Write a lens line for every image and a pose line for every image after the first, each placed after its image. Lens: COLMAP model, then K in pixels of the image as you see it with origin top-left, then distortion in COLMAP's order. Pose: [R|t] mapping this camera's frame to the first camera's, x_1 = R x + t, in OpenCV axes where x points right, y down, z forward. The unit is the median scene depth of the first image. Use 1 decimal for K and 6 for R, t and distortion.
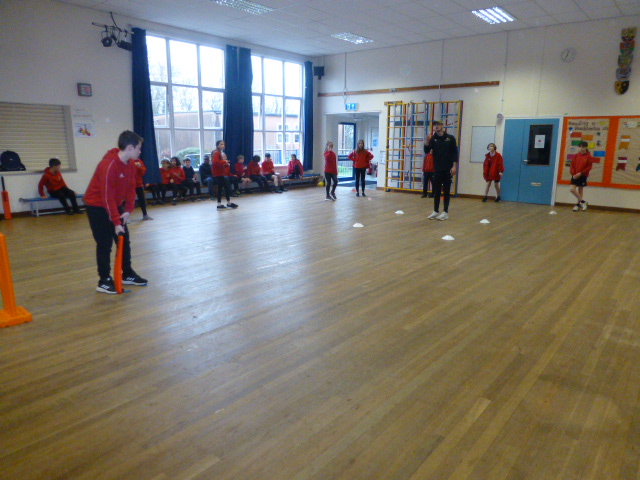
lens RADIAL K [[450.0, 0, 320.0], [0, 450.0, 240.0], [0, 0, 1]] dist [-0.010735, -0.007651]
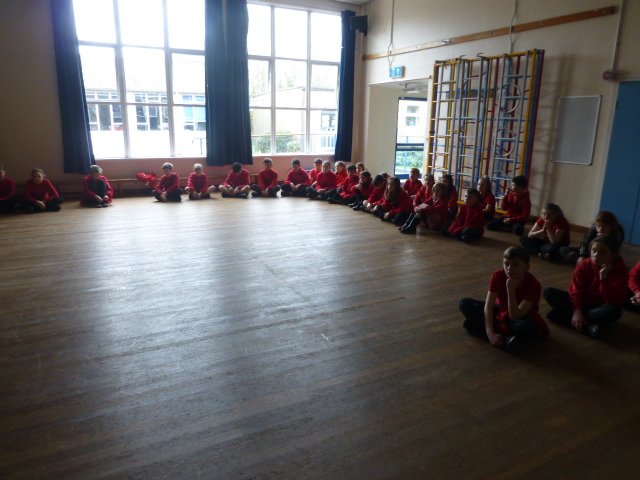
lens RADIAL K [[456.3, 0, 320.0], [0, 456.3, 240.0], [0, 0, 1]] dist [0.004985, -0.000172]
pose [[0.914164, 0.112766, -0.389342, 0.260975], [-0.099907, 0.993574, 0.053192, -0.066411], [0.392839, -0.009728, 0.919556, 0.307176]]
